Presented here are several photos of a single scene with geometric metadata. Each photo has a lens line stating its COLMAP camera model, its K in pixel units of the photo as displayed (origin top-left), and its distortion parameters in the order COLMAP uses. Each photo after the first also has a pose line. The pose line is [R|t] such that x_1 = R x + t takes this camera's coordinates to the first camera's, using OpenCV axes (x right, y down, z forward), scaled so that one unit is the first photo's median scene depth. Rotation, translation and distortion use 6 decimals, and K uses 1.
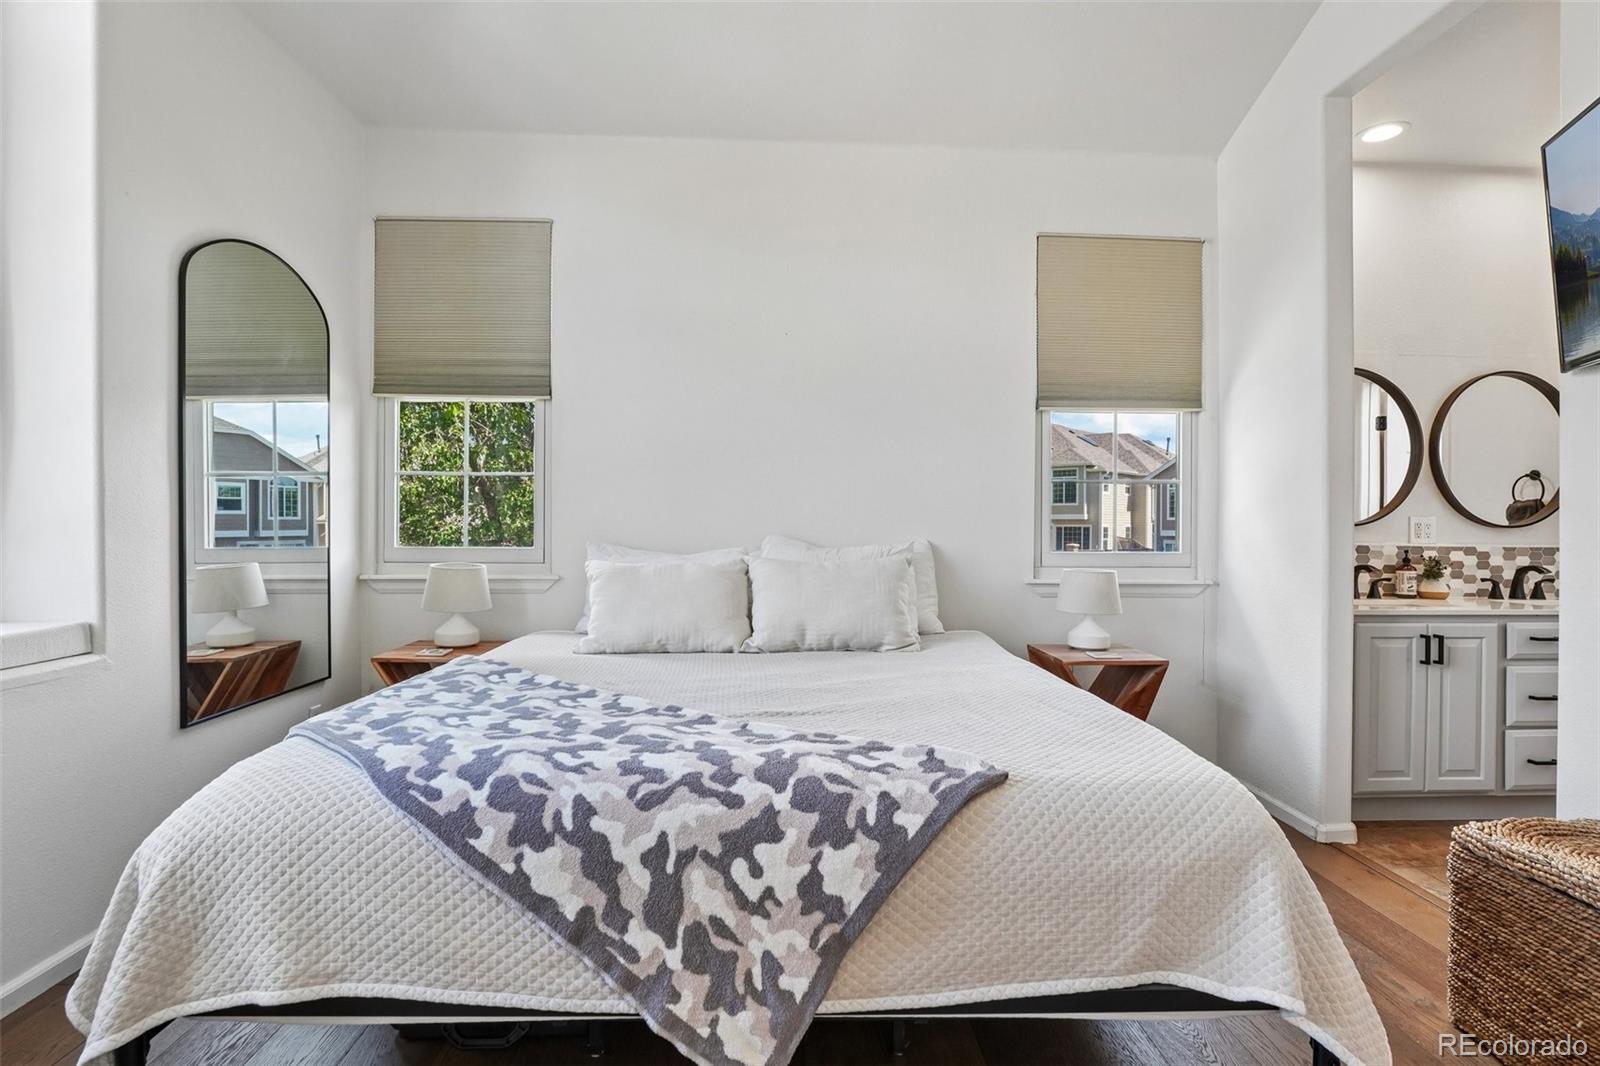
lens RADIAL K [[787.1, 0, 798.2], [0, 787.1, 533.2], [0, 0, 1]] dist [-0.014991, 0.000879]
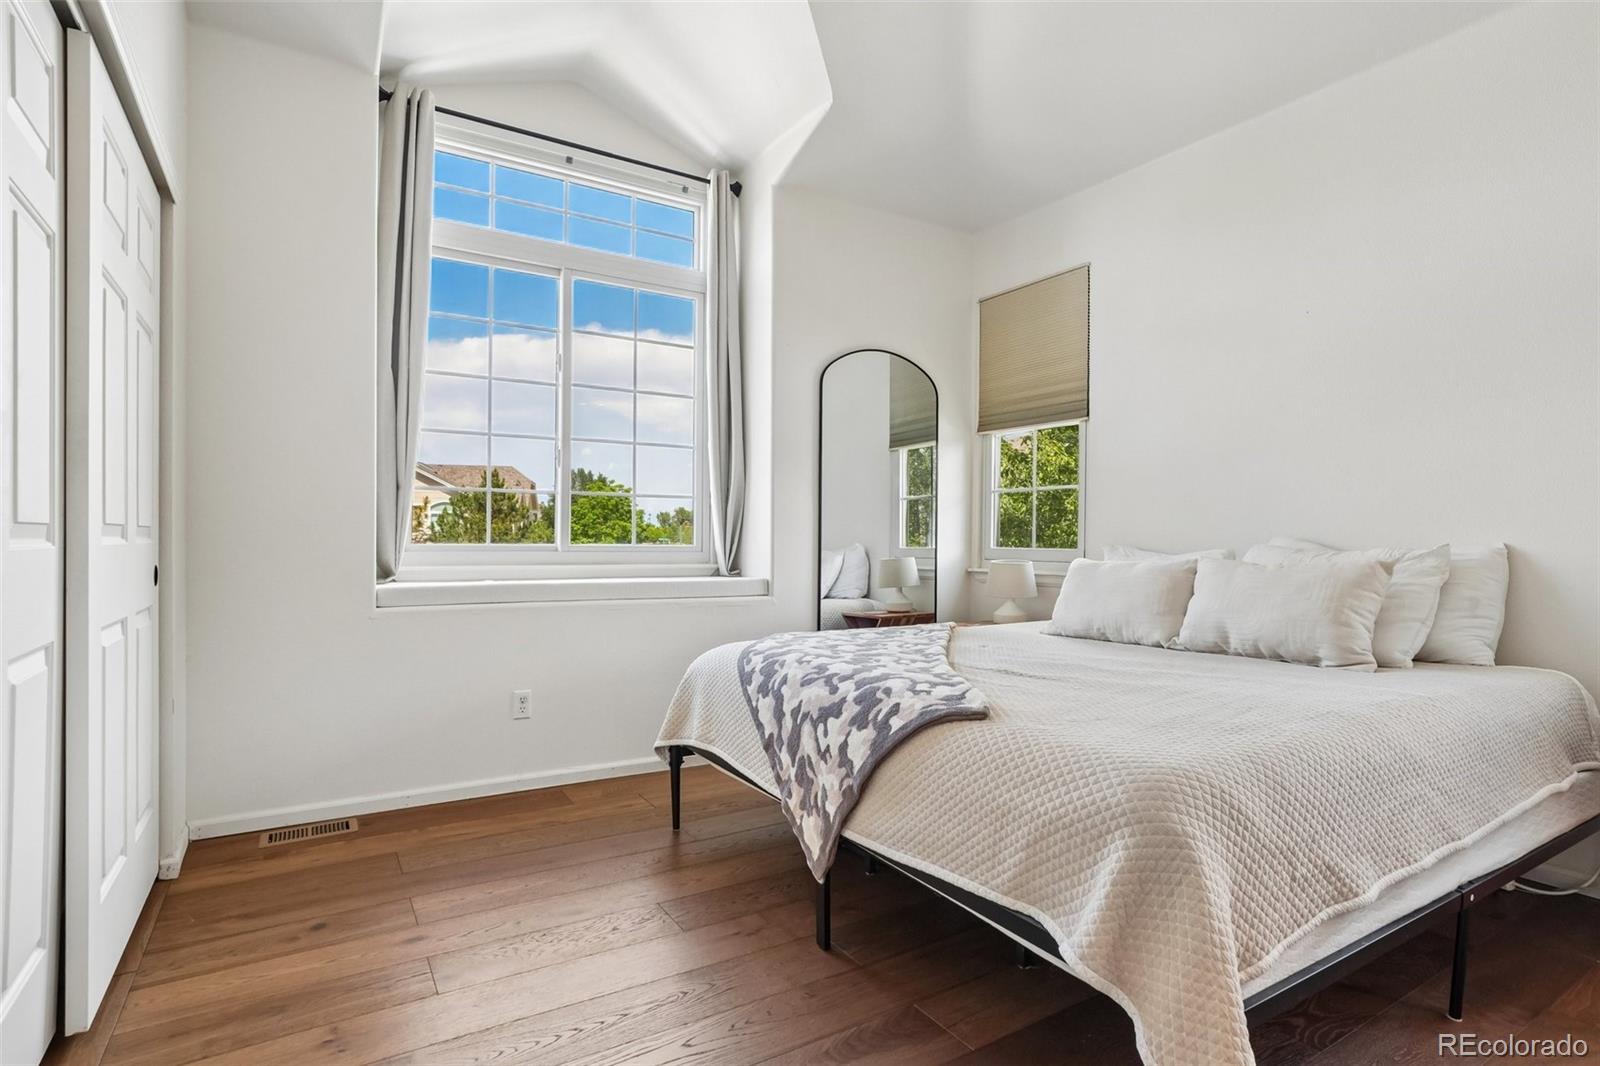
lens RADIAL K [[802.3, 0, 804.8], [0, 802.3, 556.1], [0, 0, 1]] dist [-0.023707, 0.000280]
pose [[0.499751, 0.013155, -0.866069, 1.265486], [-0.013501, 0.999882, 0.007397, 0.066669], [0.866064, 0.007996, 0.499869, 0.162391]]
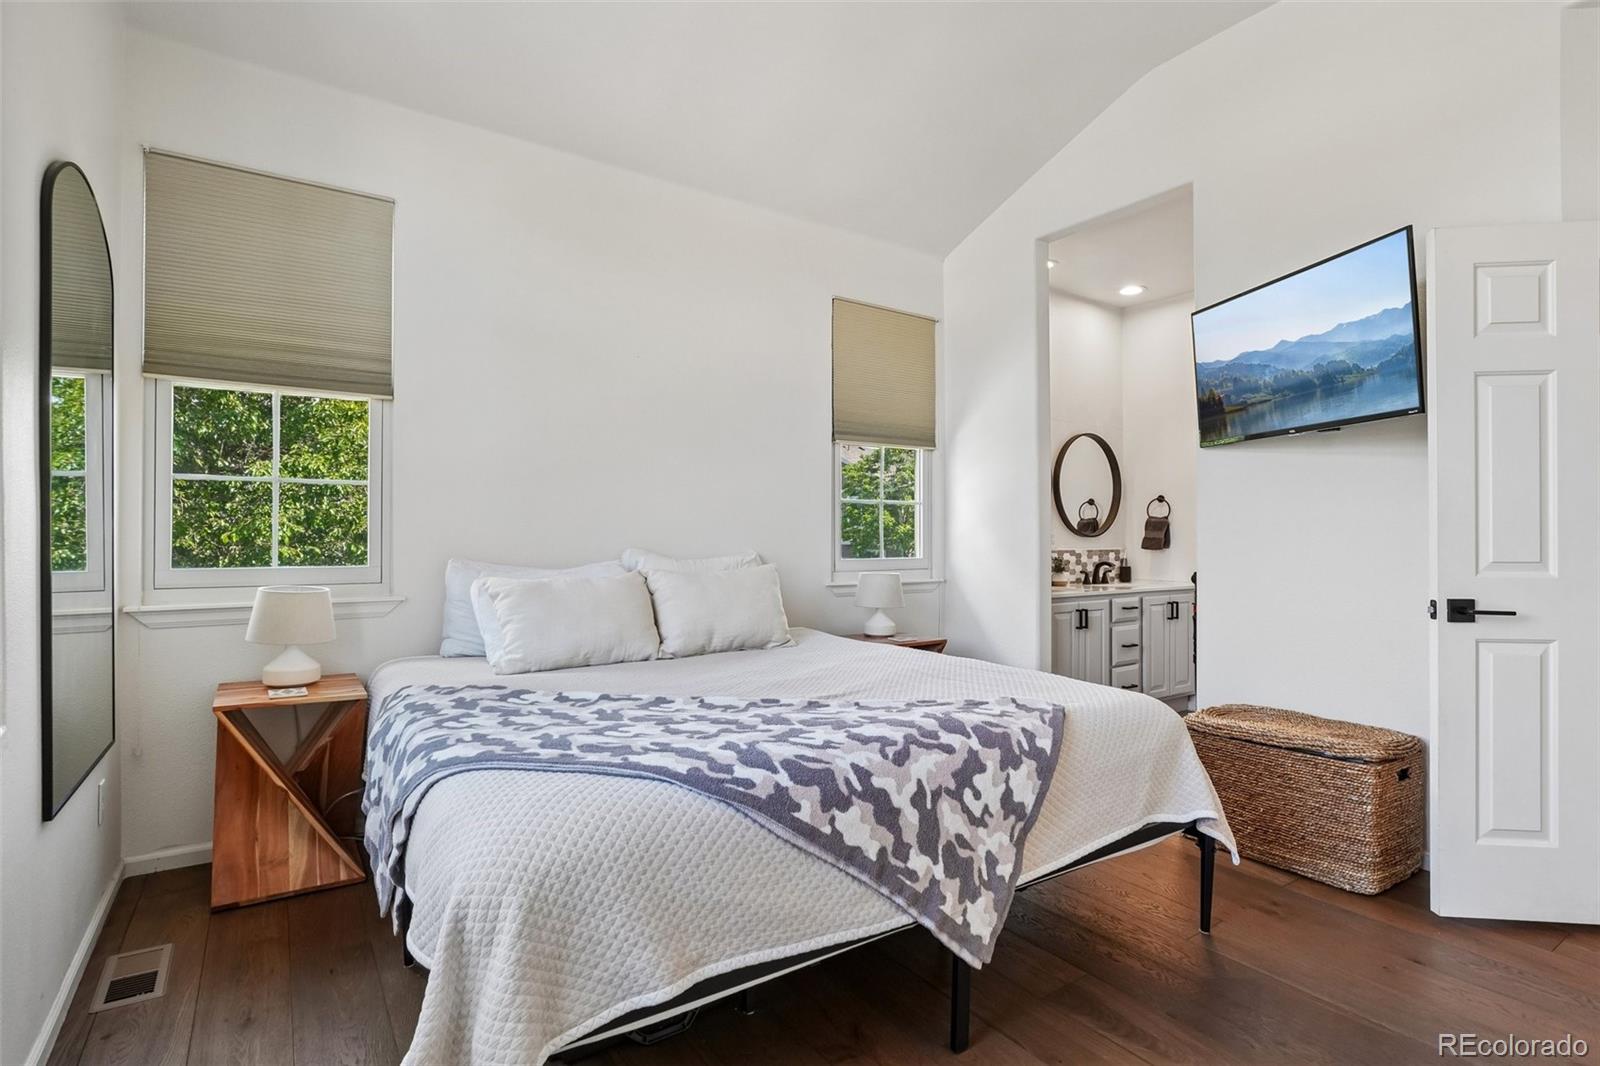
lens RADIAL K [[787.9, 0, 801.2], [0, 787.9, 534.0], [0, 0, 1]] dist [-0.021406, 0.000135]
pose [[0.849323, -0.003018, 0.527864, -1.006954], [0.008758, 0.999927, -0.008375, -0.014365], [-0.527800, 0.011736, 0.849288, -0.003171]]
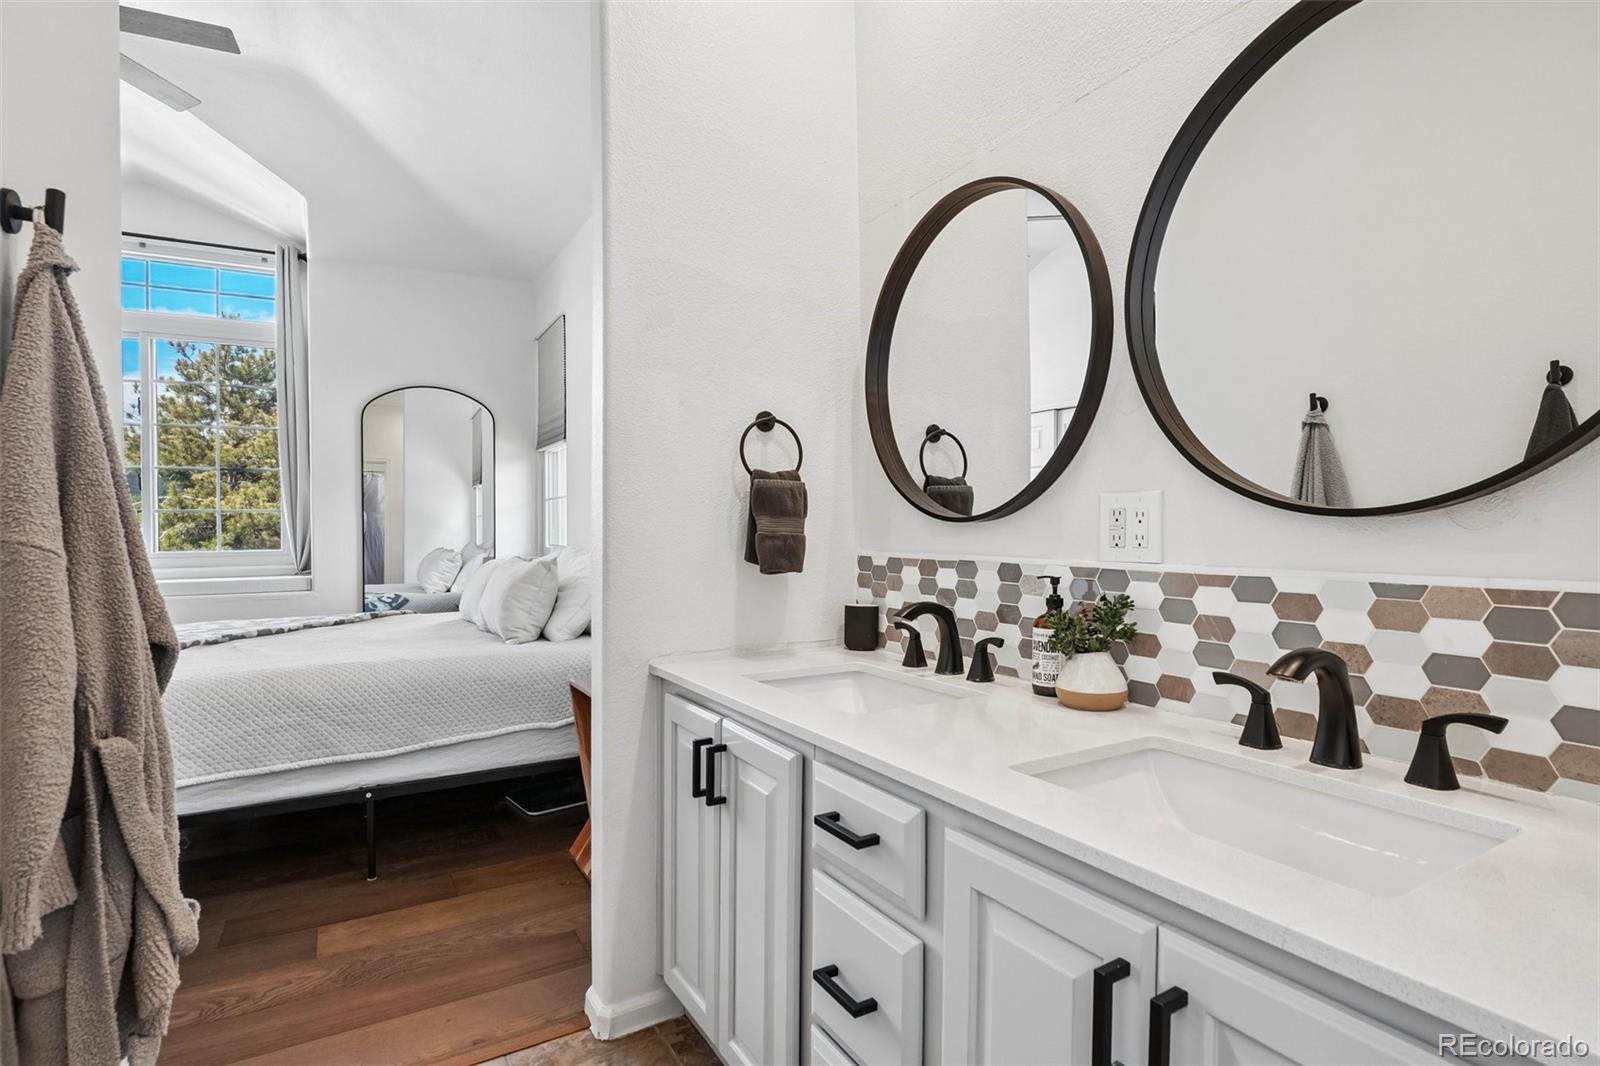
lens RADIAL K [[803.0, 0, 806.5], [0, 803.0, 522.6], [0, 0, 1]] dist [-0.001244, 0.000482]
pose [[0.467595, -0.017505, -0.883770, 2.939378], [0.005406, 0.999842, -0.016943, -0.001564], [0.883926, 0.003145, 0.467615, 1.836882]]
